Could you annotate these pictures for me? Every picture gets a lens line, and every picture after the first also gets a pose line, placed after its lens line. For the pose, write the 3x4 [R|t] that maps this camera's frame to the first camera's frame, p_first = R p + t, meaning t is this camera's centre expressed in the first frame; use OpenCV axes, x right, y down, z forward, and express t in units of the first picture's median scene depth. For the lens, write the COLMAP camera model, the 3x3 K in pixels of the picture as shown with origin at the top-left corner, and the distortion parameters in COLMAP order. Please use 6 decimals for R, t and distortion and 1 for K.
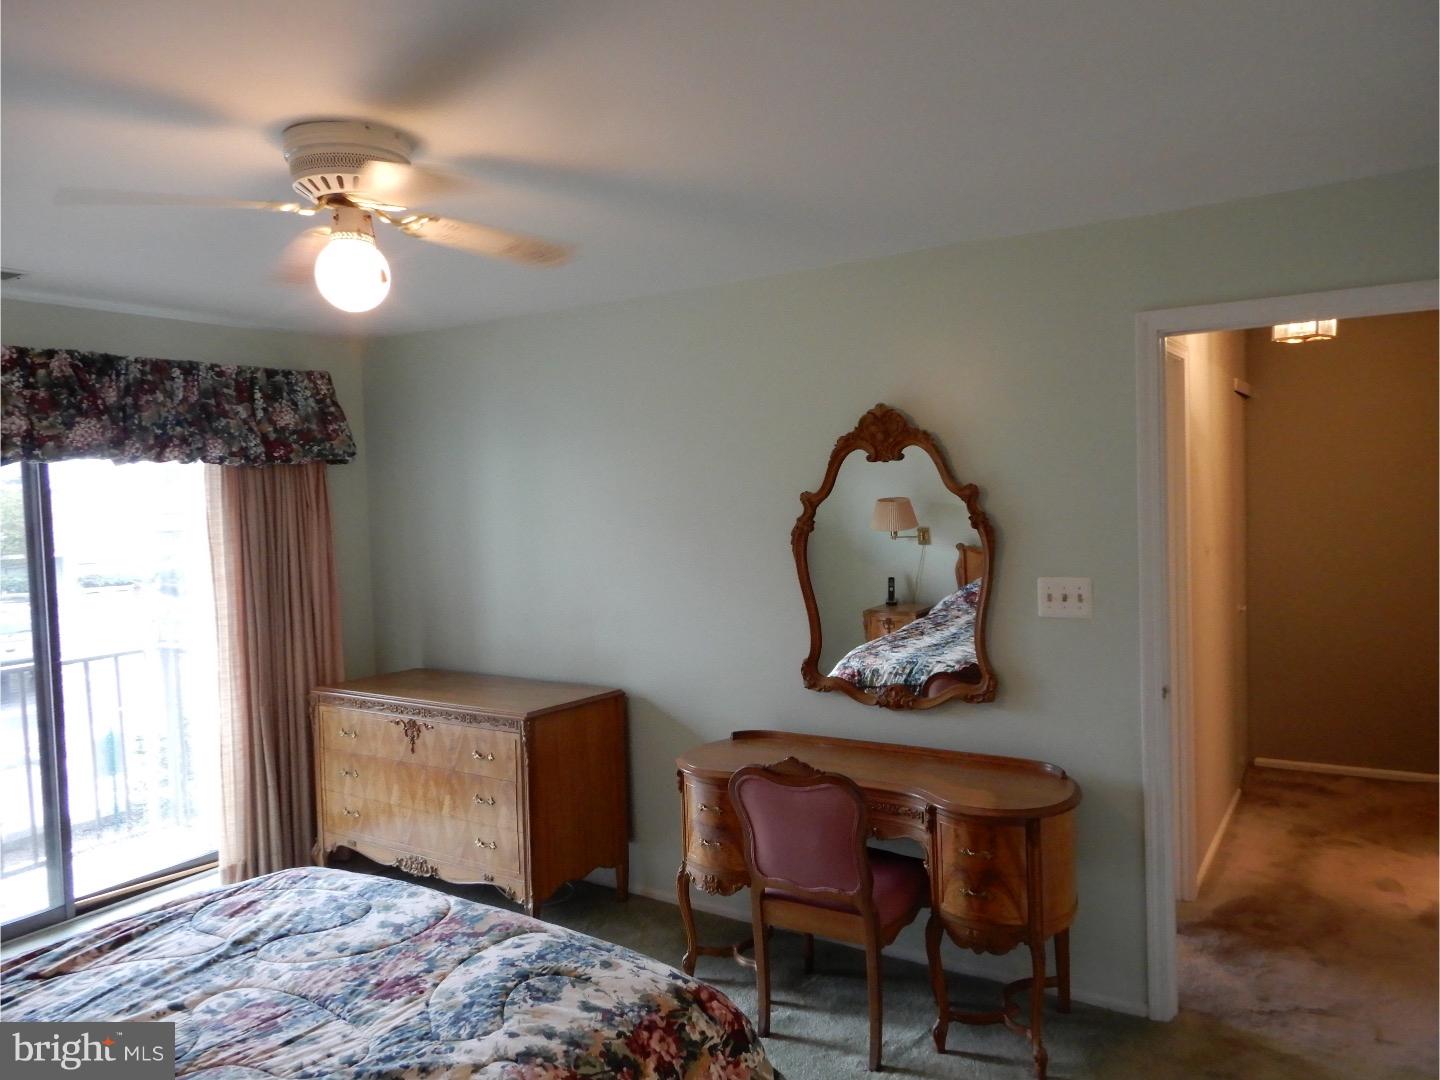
lens RADIAL K [[1019.7, 0, 722.9], [0, 1019.7, 540.8], [0, 0, 1]] dist [-0.002137, -0.000045]
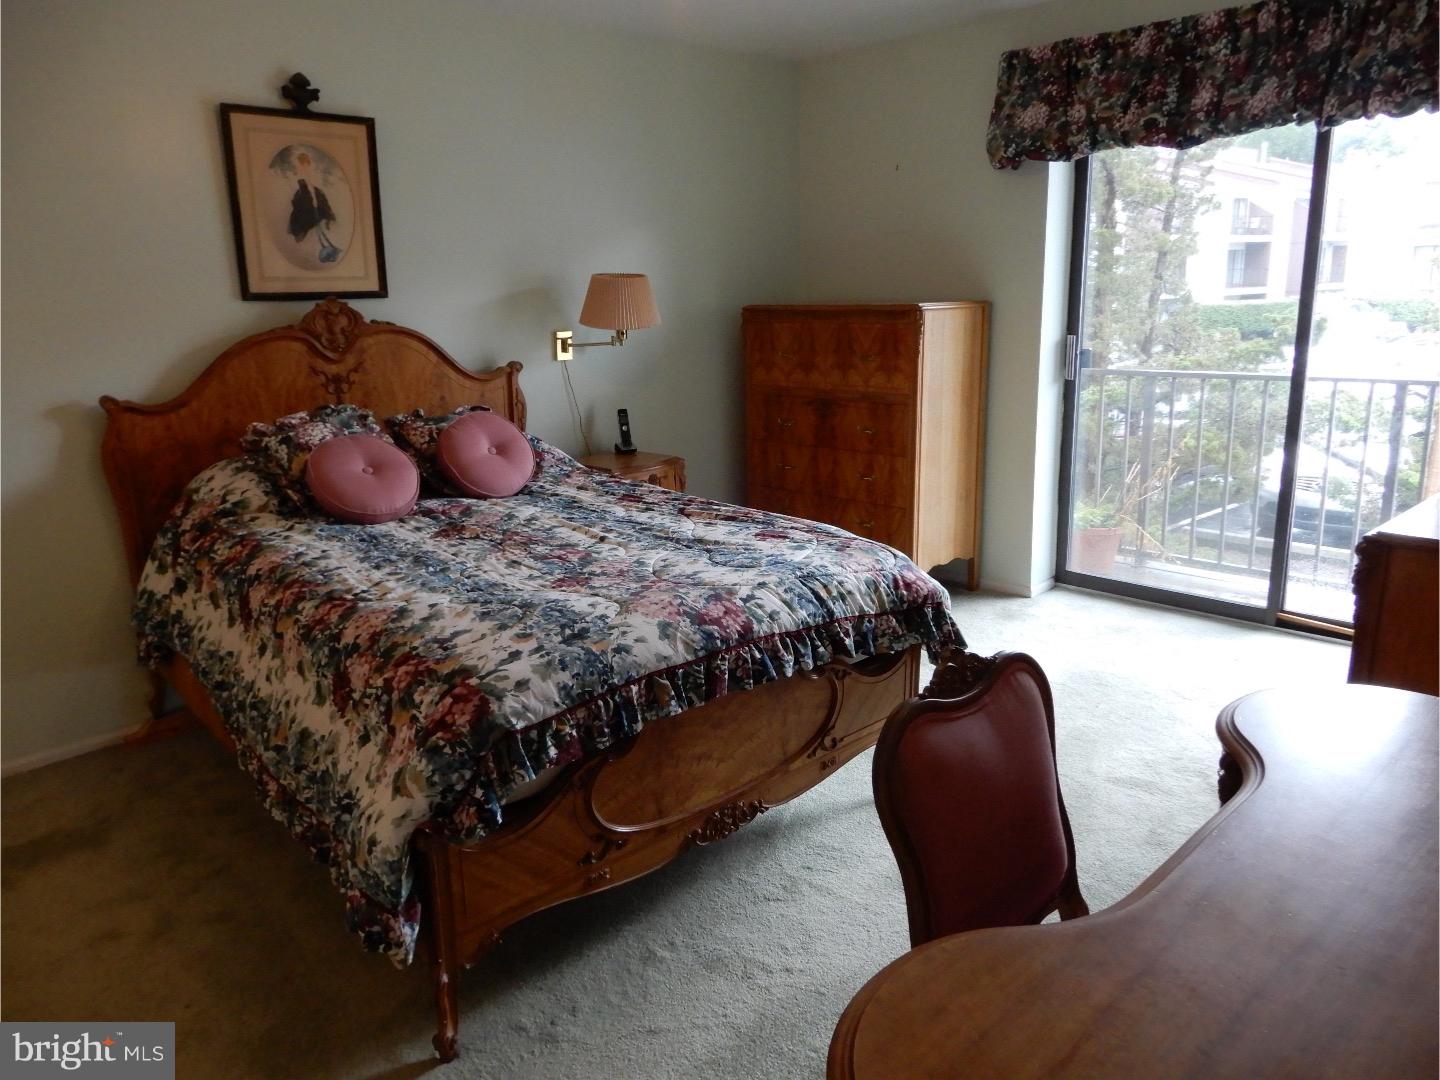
lens RADIAL K [[1019.7, 0, 723.6], [0, 1019.7, 534.2], [0, 0, 1]] dist [-0.002137, -0.000045]
pose [[-0.239819, 0.273168, -0.931593, 0.796041], [-0.006347, 0.959135, 0.282878, 0.023378], [0.970797, 0.073752, -0.228285, 1.468407]]
